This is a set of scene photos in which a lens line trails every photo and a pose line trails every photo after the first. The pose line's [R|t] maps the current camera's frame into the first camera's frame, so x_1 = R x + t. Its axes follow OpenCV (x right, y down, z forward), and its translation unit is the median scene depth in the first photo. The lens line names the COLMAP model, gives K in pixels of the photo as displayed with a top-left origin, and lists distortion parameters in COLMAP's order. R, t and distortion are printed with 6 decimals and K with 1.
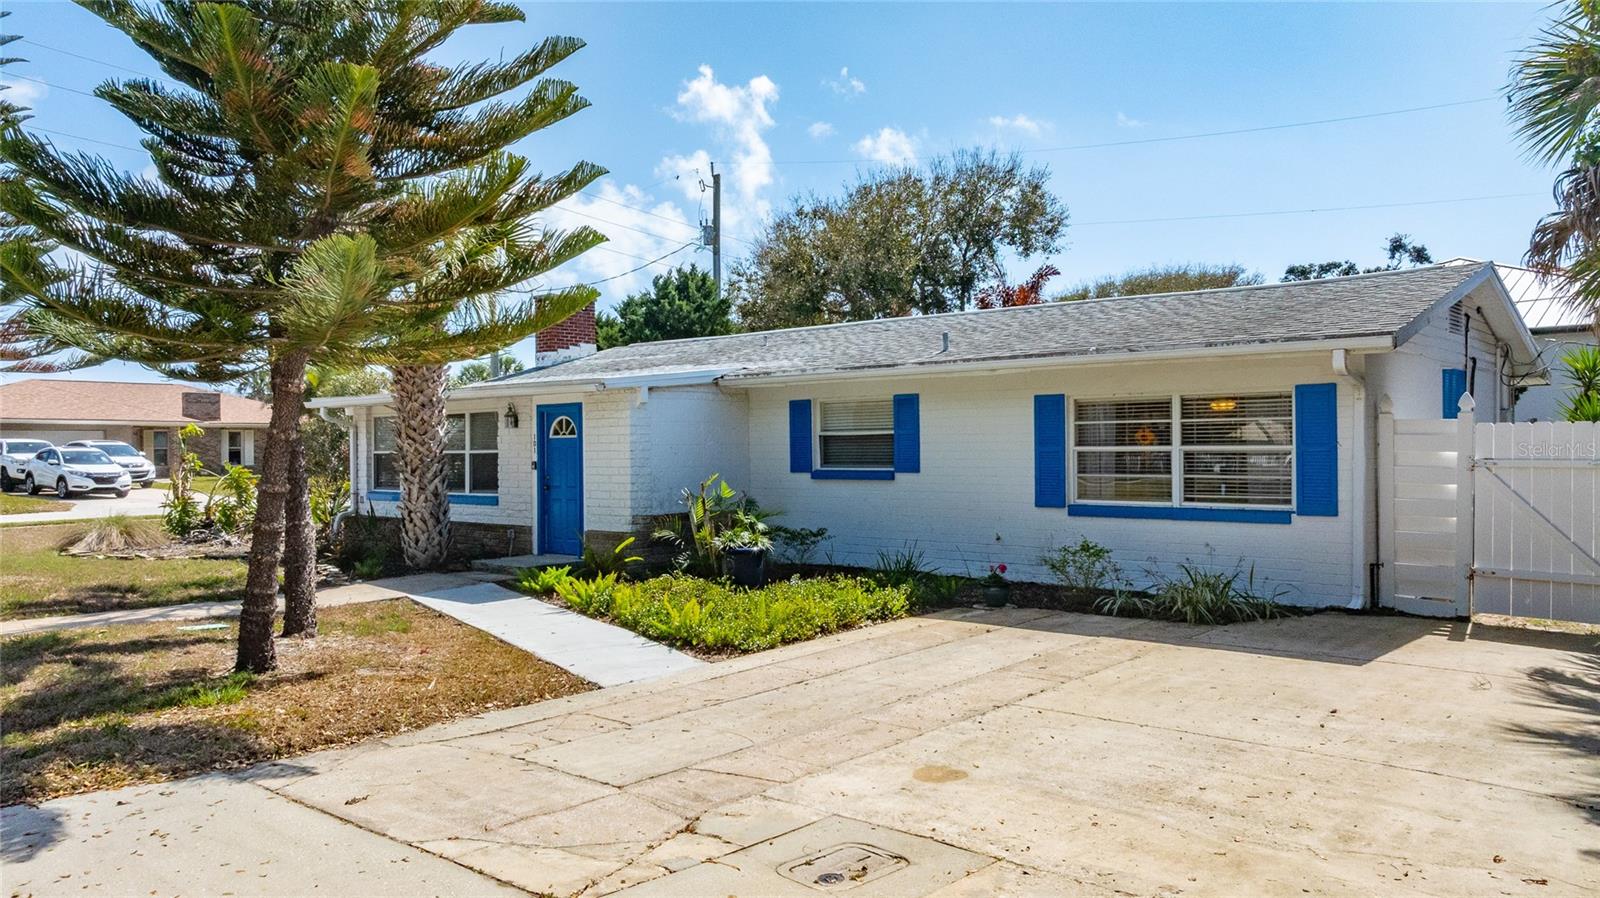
lens RADIAL K [[1113.5, 0, 800.0], [0, 1113.5, 449.0], [0, 0, 1]] dist [-0.004829, 0.000537]
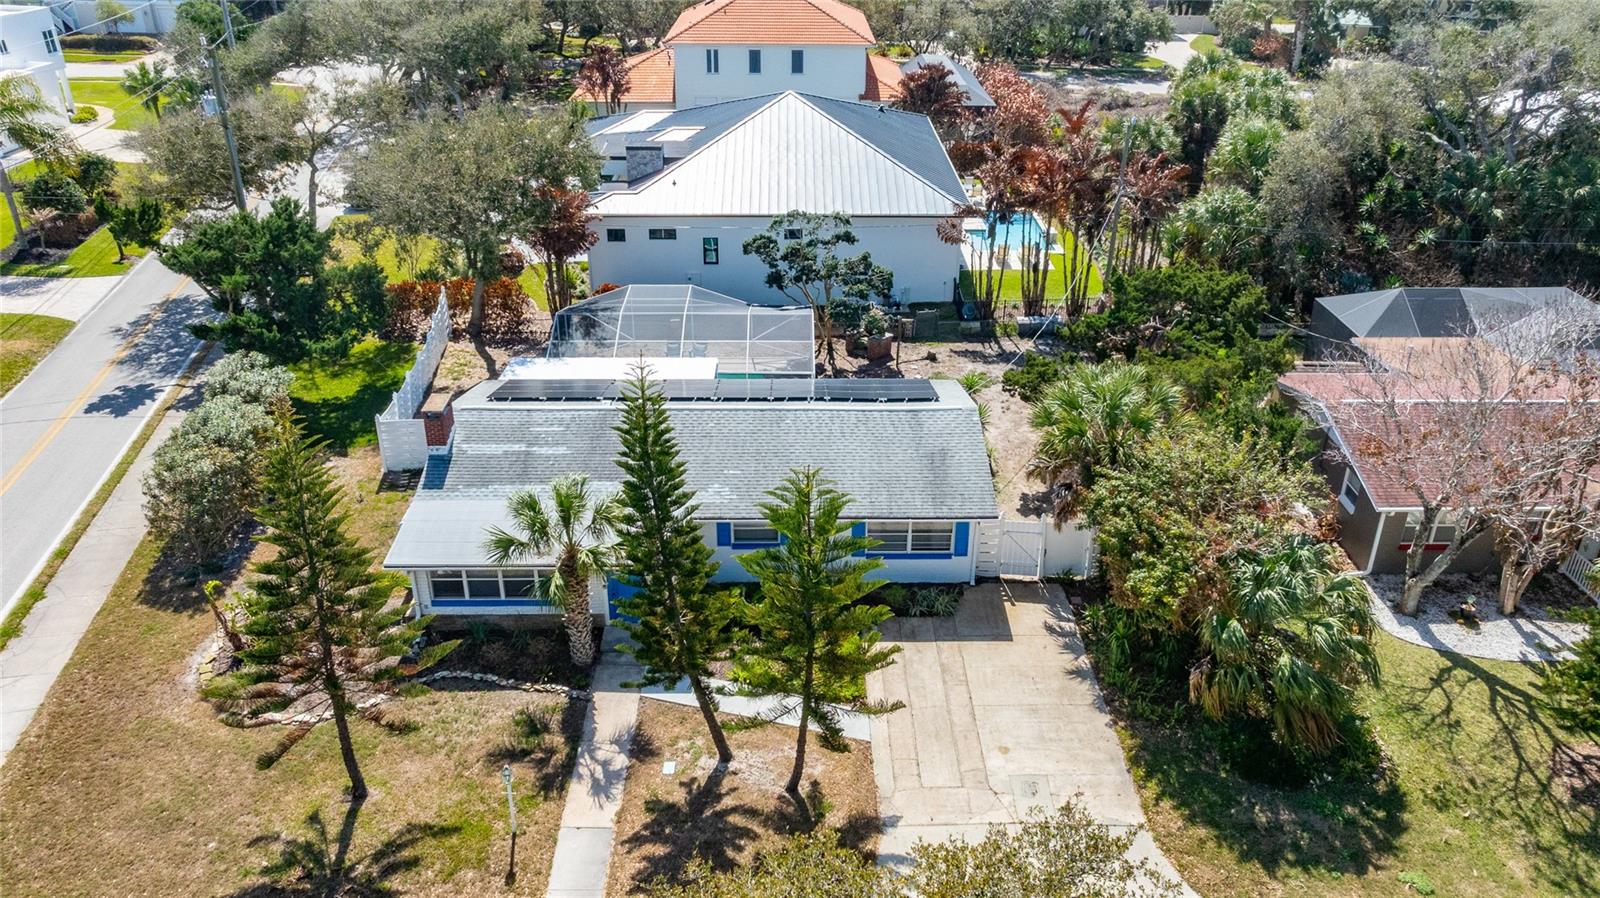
lens RADIAL K [[1137.5, 0, 810.2], [0, 1137.5, 453.2], [0, 0, 1]] dist [-0.006926, 0.006914]
pose [[0.745969, -0.302488, 0.593322, -1.150102], [-0.007044, 0.887267, 0.461203, -1.177203], [-0.665943, -0.348223, 0.659743, -0.466146]]
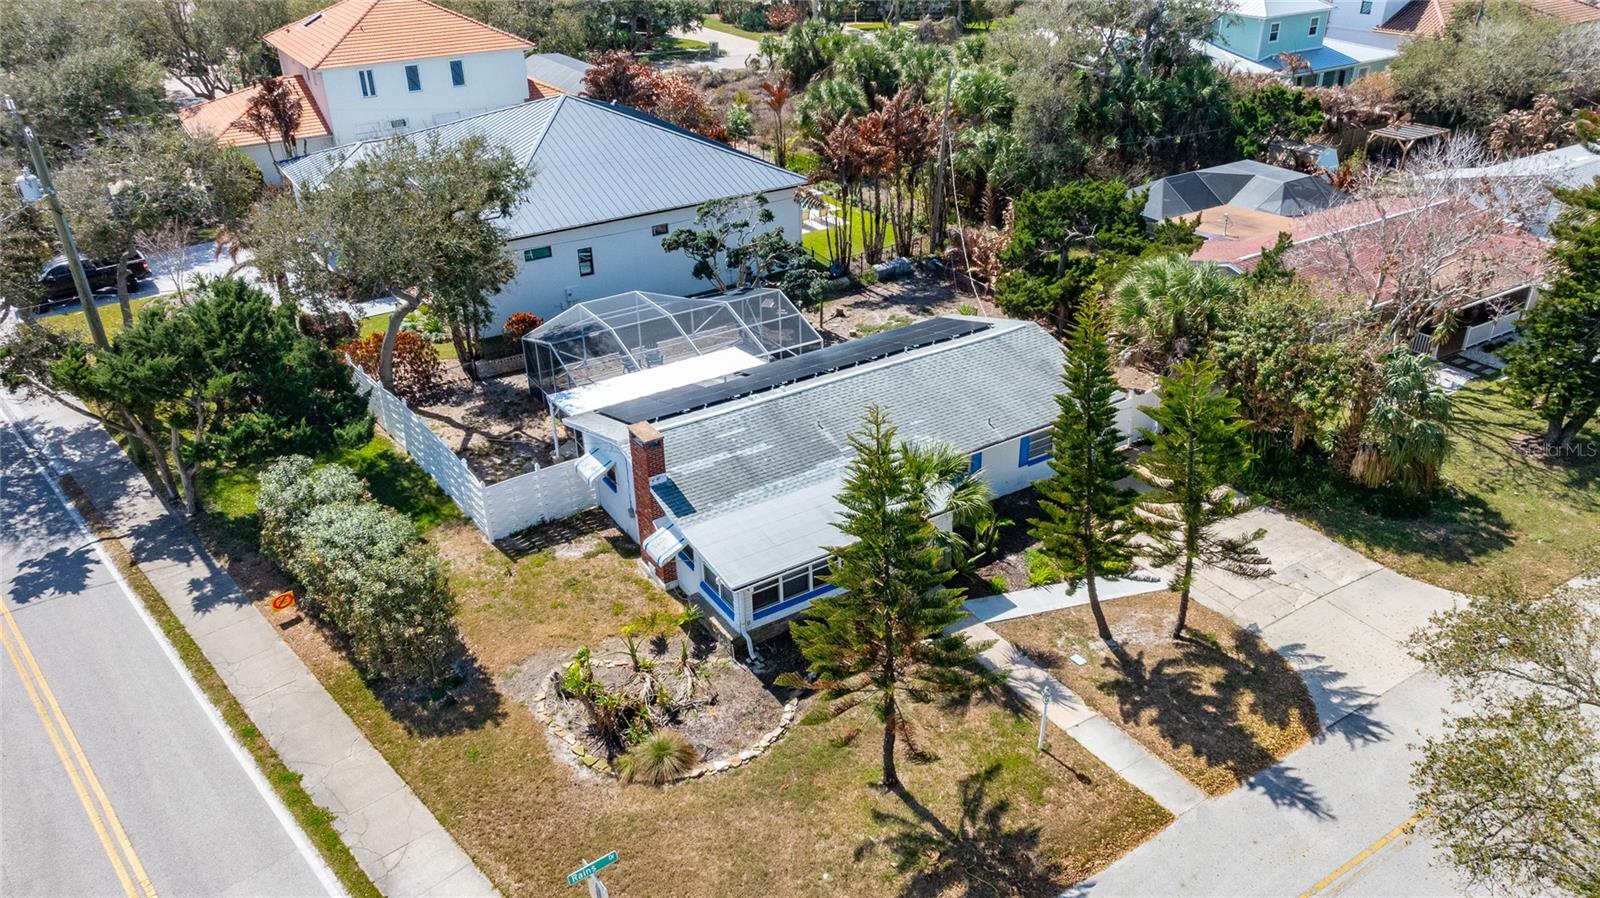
lens RADIAL K [[1158.4, 0, 806.8], [0, 1158.4, 428.0], [0, 0, 1]] dist [-0.007140, 0.000576]
pose [[0.282595, -0.433302, 0.855797, -2.149418], [0.018905, 0.894505, 0.446658, -1.210088], [-0.959053, -0.110044, 0.260975, 0.691484]]
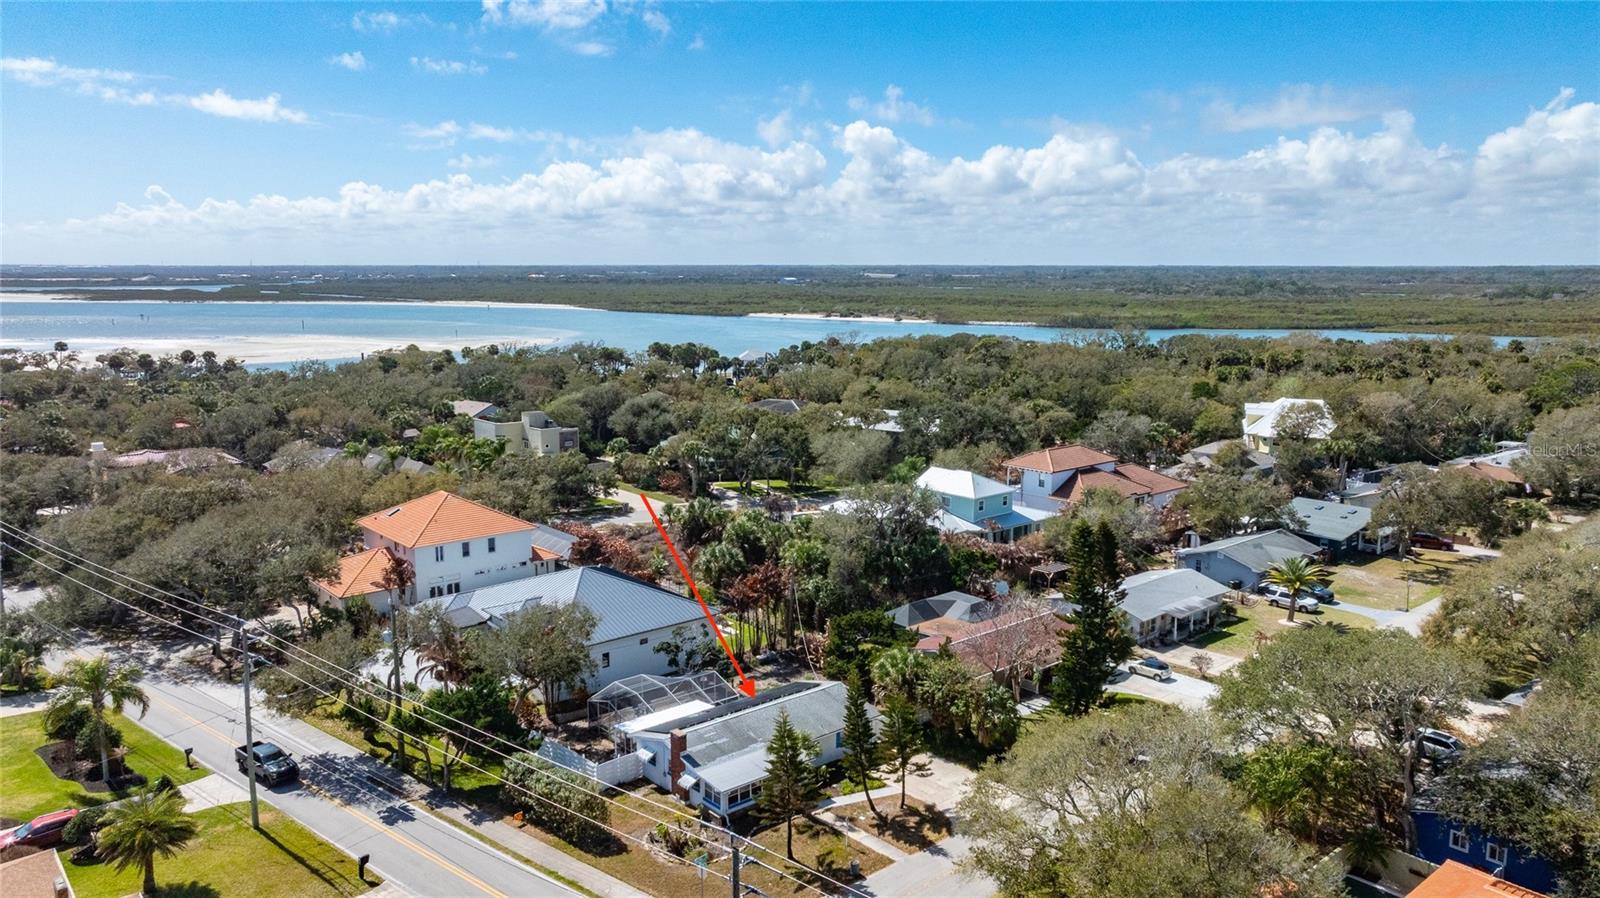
lens RADIAL K [[1137.5, 0, 810.2], [0, 1137.5, 453.2], [0, 0, 1]] dist [-0.006926, 0.006914]
pose [[0.141420, -0.154729, 0.977783, -5.127565], [0.006120, 0.987827, 0.155433, -2.278425], [-0.989931, -0.015997, 0.140646, 0.261782]]
